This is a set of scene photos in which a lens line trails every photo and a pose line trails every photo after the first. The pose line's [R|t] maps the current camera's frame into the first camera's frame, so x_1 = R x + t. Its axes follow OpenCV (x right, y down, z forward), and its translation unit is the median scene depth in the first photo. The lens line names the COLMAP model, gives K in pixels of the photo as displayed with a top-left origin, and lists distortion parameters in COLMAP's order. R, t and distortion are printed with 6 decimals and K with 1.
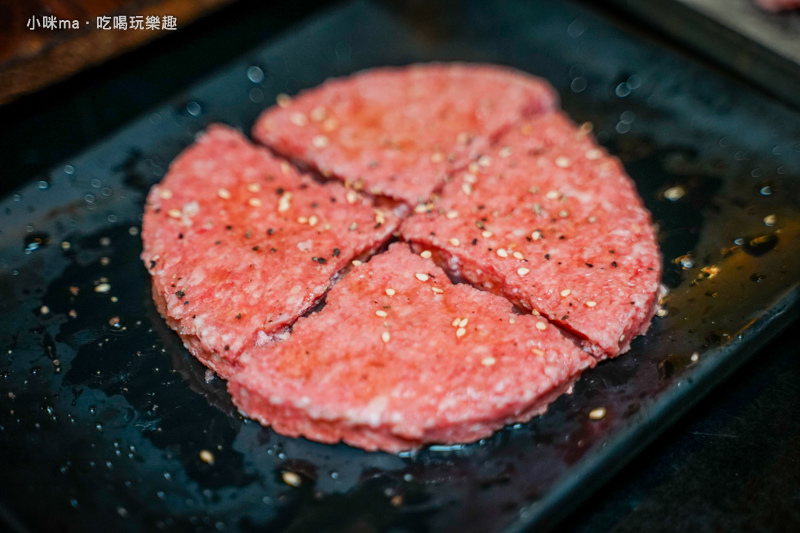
lens RADIAL K [[1639.0, 0, 399.6], [0, 1639.0, 267.2], [0, 0, 1]] dist [0.296976, 0.000000]
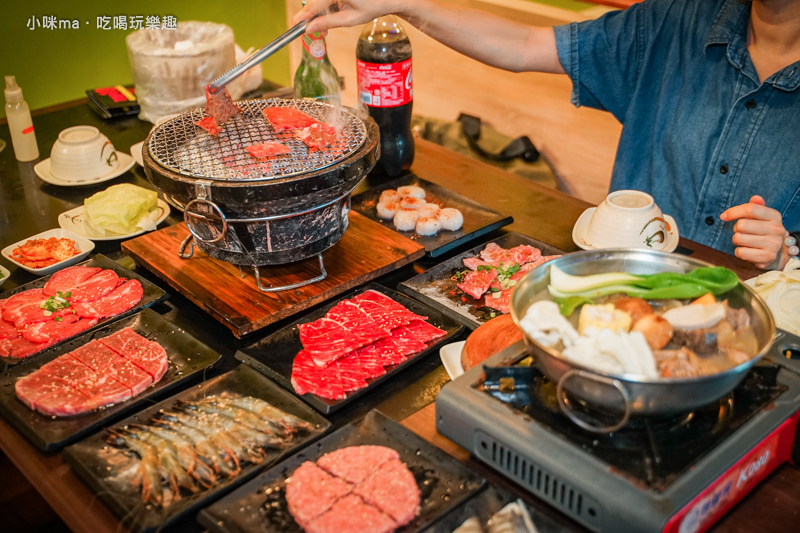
lens RADIAL K [[951.9, 0, 405.9], [0, 951.9, 268.9], [0, 0, 1]] dist [0.059126, 0.000000]
pose [[0.999636, 0.020632, -0.017368, 0.150976], [-0.024391, 0.966432, -0.255760, 0.044067], [0.011508, 0.256091, 0.966584, -1.284340]]
